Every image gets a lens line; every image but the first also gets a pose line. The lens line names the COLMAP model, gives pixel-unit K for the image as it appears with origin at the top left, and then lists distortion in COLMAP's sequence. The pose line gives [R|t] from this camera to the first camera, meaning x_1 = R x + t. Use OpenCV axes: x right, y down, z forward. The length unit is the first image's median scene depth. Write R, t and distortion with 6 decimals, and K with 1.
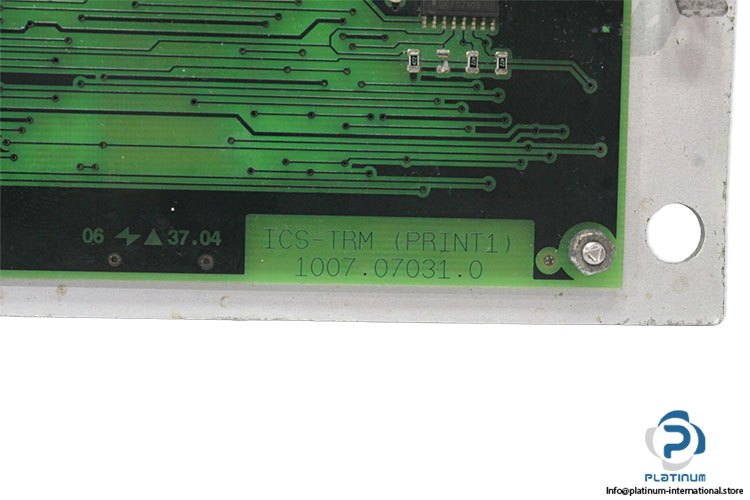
lens RADIAL K [[1367.2, 0, 375.6], [0, 1367.2, 248.5], [0, 0, 1]] dist [-0.041858, 0.000000]
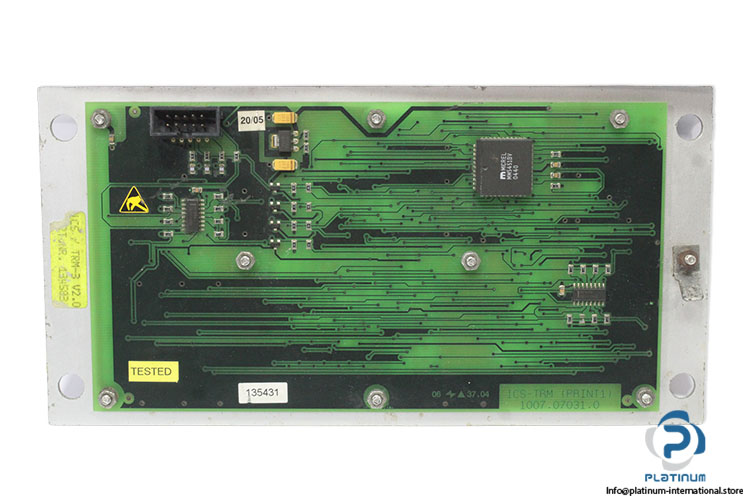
lens RADIAL K [[1270.2, 0, 374.3], [0, 1270.2, 252.2], [0, 0, 1]] dist [-0.031606, 0.000000]
pose [[0.997849, -0.013964, -0.064056, -0.167377], [0.017373, 0.998444, 0.052980, -0.375355], [0.063217, -0.053979, 0.996539, -1.209434]]
